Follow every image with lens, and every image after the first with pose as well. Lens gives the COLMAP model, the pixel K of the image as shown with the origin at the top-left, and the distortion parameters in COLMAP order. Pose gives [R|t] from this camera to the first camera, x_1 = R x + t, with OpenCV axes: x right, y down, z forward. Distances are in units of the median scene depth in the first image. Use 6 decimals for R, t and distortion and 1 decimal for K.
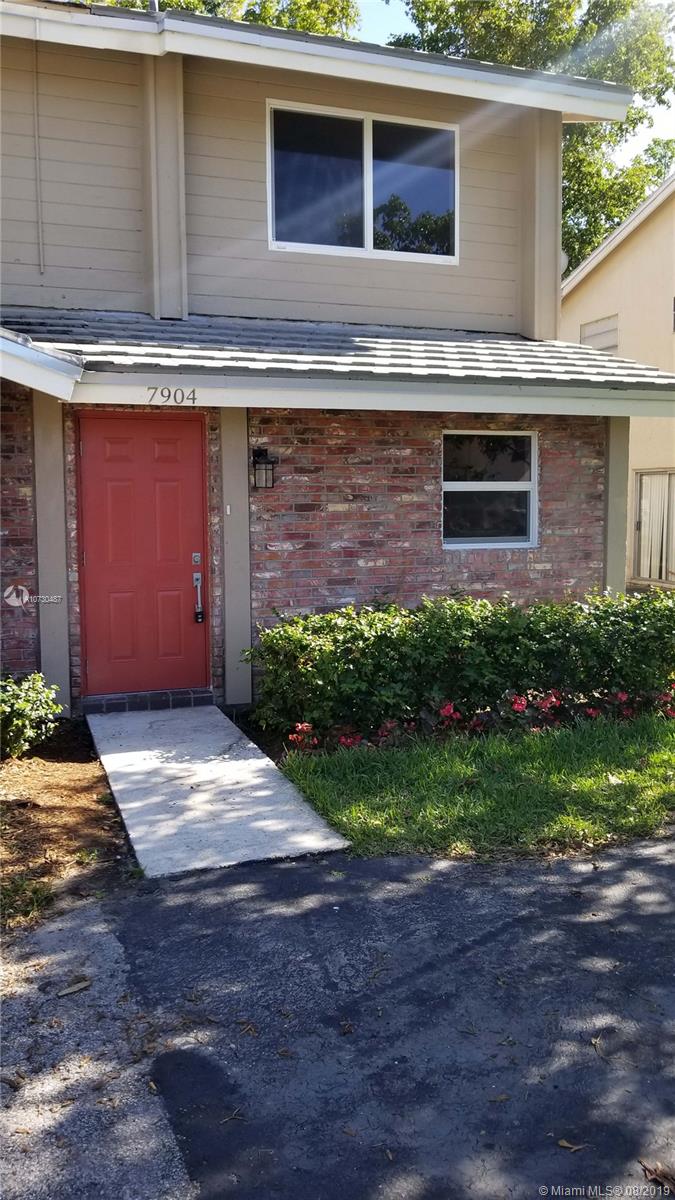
lens RADIAL K [[953.0, 0, 340.6], [0, 953.0, 595.0], [0, 0, 1]] dist [-0.005105, -0.009698]
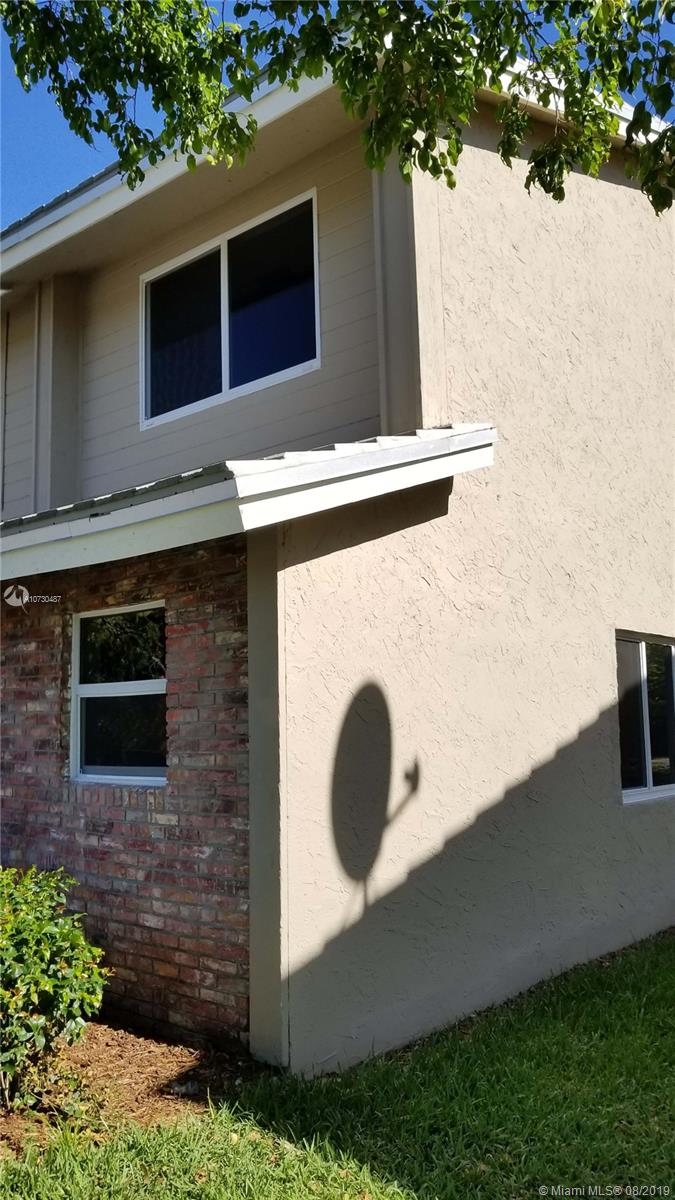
lens RADIAL K [[953.0, 0, 340.6], [0, 953.0, 595.0], [0, 0, 1]] dist [-0.005105, -0.009698]
pose [[0.486857, -0.117540, -0.865537, 0.790517], [-0.078733, 0.980966, -0.177502, -0.069705], [0.869926, 0.154564, 0.468336, 0.791665]]
